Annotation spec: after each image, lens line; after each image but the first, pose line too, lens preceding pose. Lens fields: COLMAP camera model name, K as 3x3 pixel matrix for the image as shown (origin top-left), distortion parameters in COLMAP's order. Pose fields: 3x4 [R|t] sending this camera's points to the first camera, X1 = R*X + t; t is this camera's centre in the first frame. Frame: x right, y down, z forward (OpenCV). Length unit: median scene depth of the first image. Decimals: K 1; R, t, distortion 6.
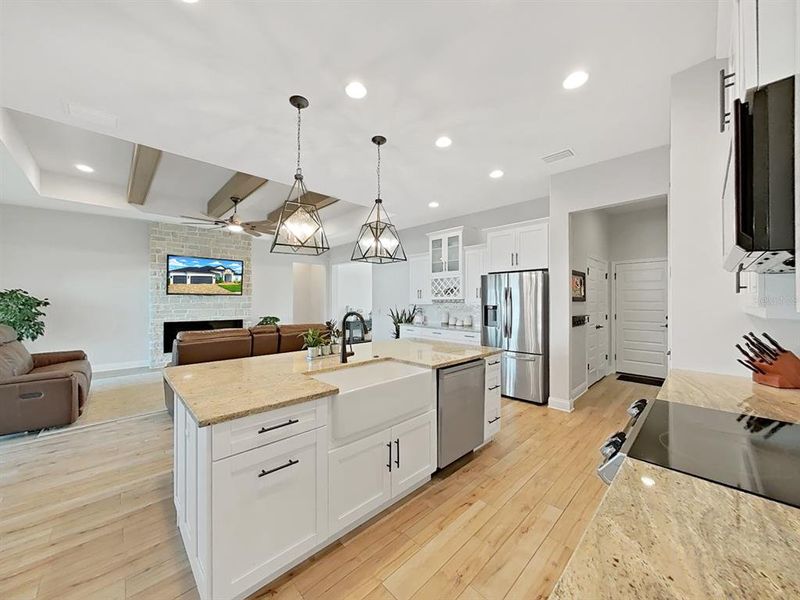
lens RADIAL K [[301.6, 0, 397.5], [0, 301.6, 299.3], [0, 0, 1]] dist [-0.003970, 0.001376]
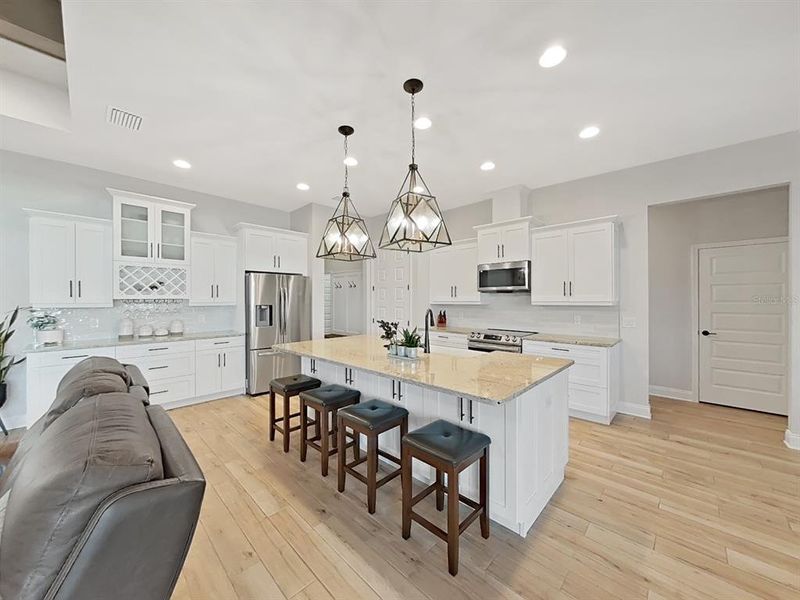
lens RADIAL K [[301.6, 0, 402.6], [0, 301.6, 300.4], [0, 0, 1]] dist [-0.003970, 0.001376]
pose [[-0.059750, -0.001353, 0.998212, -0.540303], [0.002788, 0.999995, 0.001522, 0.004262], [-0.998210, 0.002873, -0.059746, 0.466374]]
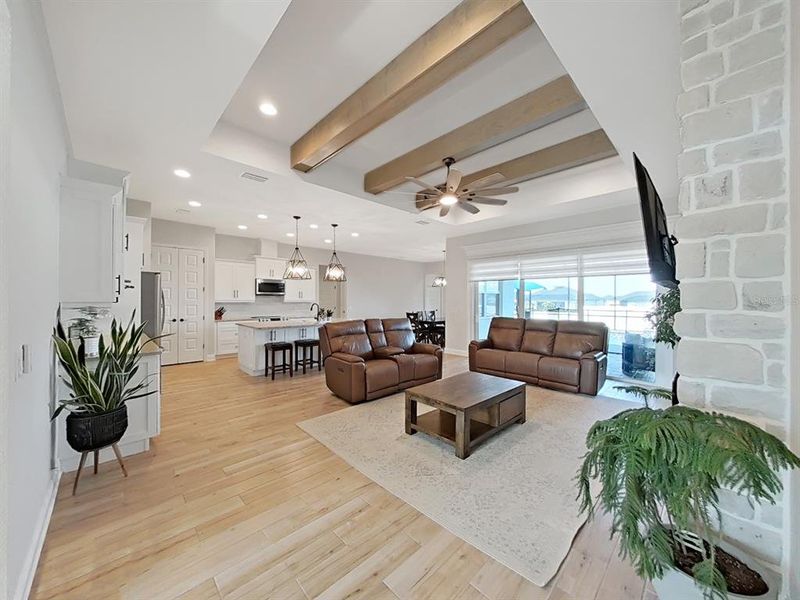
lens RADIAL K [[301.6, 0, 395.4], [0, 301.6, 299.8], [0, 0, 1]] dist [-0.003970, 0.001376]
pose [[-0.999901, -0.000287, 0.014050, -0.433030], [-0.000339, 0.999993, -0.003640, 0.009602], [-0.014048, -0.003644, -0.999895, 1.487761]]
